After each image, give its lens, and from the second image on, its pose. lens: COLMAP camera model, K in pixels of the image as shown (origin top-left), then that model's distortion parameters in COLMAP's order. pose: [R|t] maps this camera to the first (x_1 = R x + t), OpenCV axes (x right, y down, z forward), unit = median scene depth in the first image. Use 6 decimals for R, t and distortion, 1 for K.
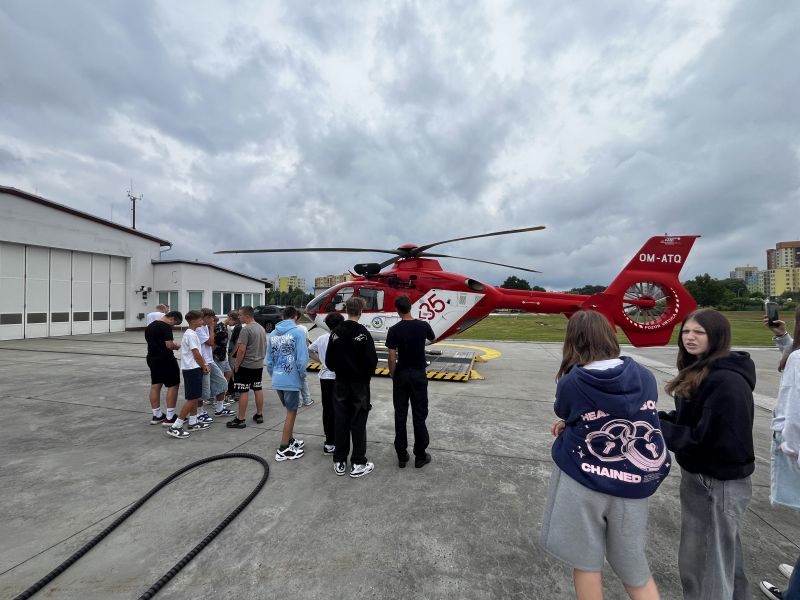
lens RADIAL K [[331.2, 0, 404.2], [0, 331.2, 304.4], [0, 0, 1]] dist [0.000362, -0.000077]
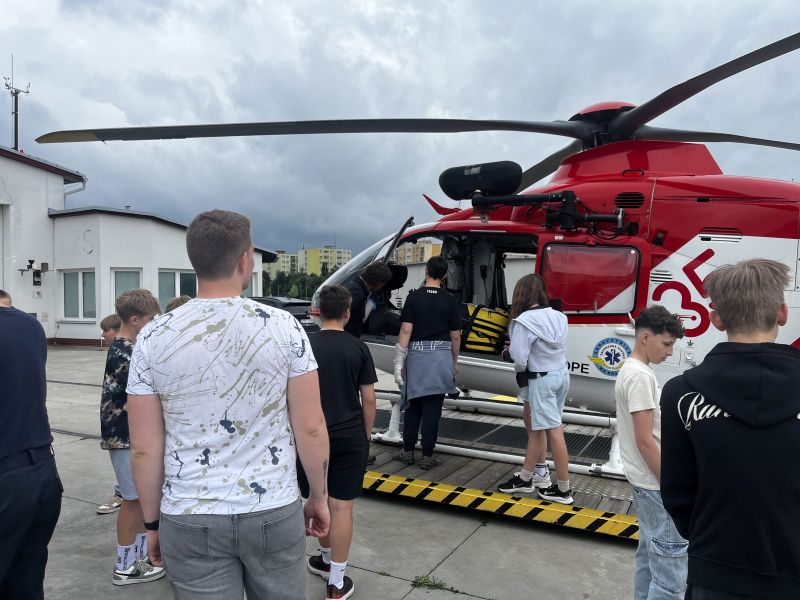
lens RADIAL K [[604.8, 0, 400.0], [0, 604.8, 300.0], [0, 0, 1]] dist [0.066324, -0.079604]
pose [[0.978331, -0.004584, -0.206998, -0.063498], [0.006181, 0.999956, 0.007072, 0.007278], [0.206957, -0.008198, 0.978316, 0.378077]]
